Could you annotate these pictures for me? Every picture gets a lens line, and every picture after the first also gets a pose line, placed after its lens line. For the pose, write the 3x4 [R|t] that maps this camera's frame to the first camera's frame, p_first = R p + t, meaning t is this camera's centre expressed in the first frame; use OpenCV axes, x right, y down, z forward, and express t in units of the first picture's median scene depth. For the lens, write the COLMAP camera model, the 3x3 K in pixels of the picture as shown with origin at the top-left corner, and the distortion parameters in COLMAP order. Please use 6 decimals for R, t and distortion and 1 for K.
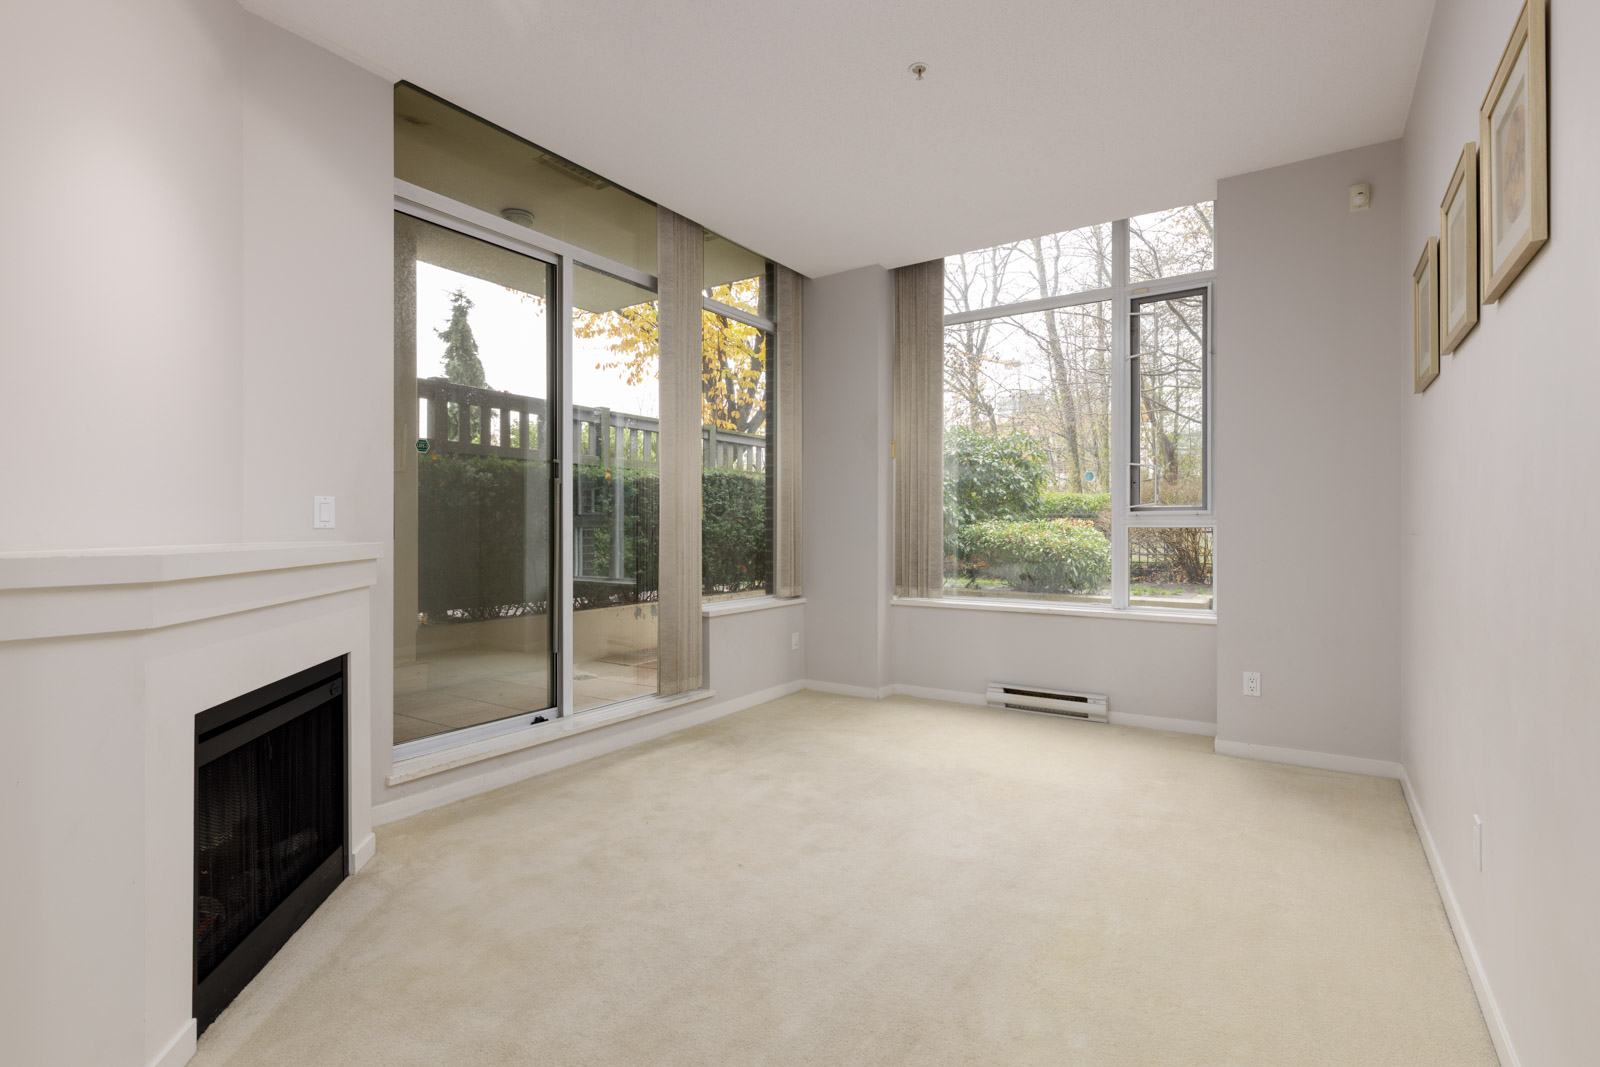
lens RADIAL K [[753.9, 0, 806.8], [0, 753.9, 529.2], [0, 0, 1]] dist [0.000847, -0.000365]
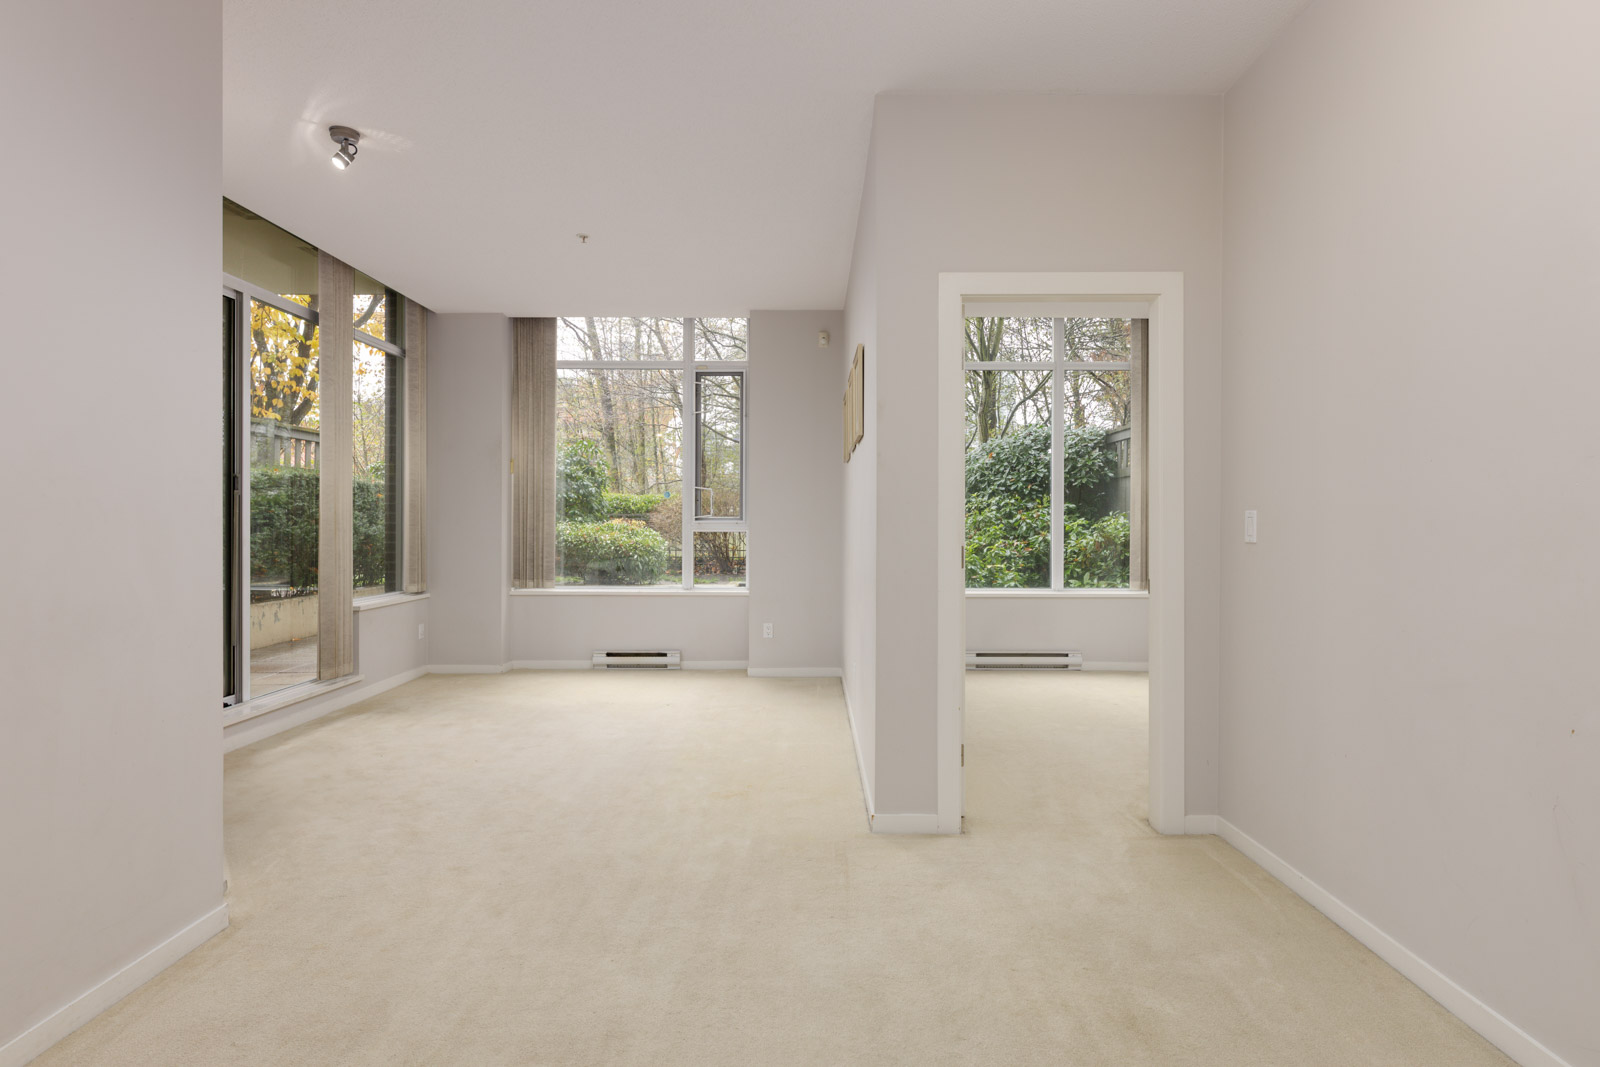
lens RADIAL K [[826.5, 0, 805.8], [0, 826.5, 527.3], [0, 0, 1]] dist [0.002767, 0.000404]
pose [[0.834963, 0.001097, 0.550305, -0.237127], [-0.003059, 0.999992, 0.002648, -0.014456], [-0.550298, -0.003895, 0.834959, -0.389850]]
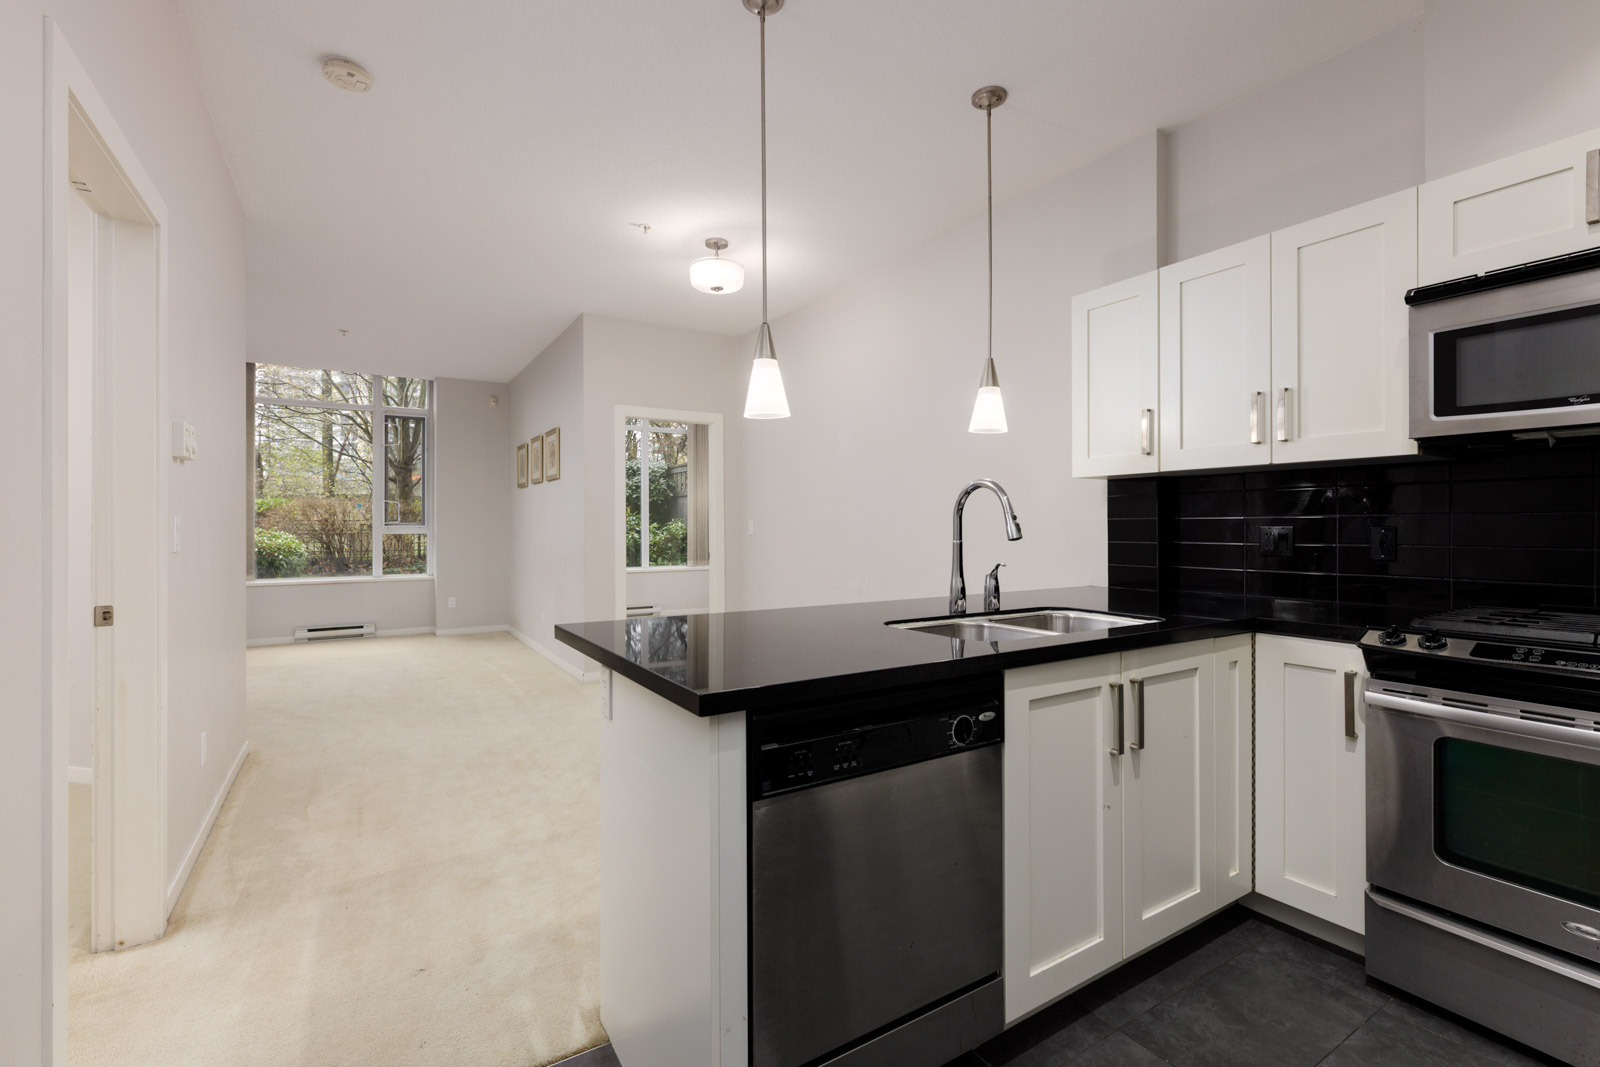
lens RADIAL K [[711.4, 0, 800.4], [0, 711.4, 525.5], [0, 0, 1]] dist [-0.000545, 0.000916]
pose [[0.411434, 0.000183, 0.911440, -0.719045], [0.000675, 1.000000, -0.000505, -0.020681], [-0.911439, 0.000823, 0.411434, -0.648712]]
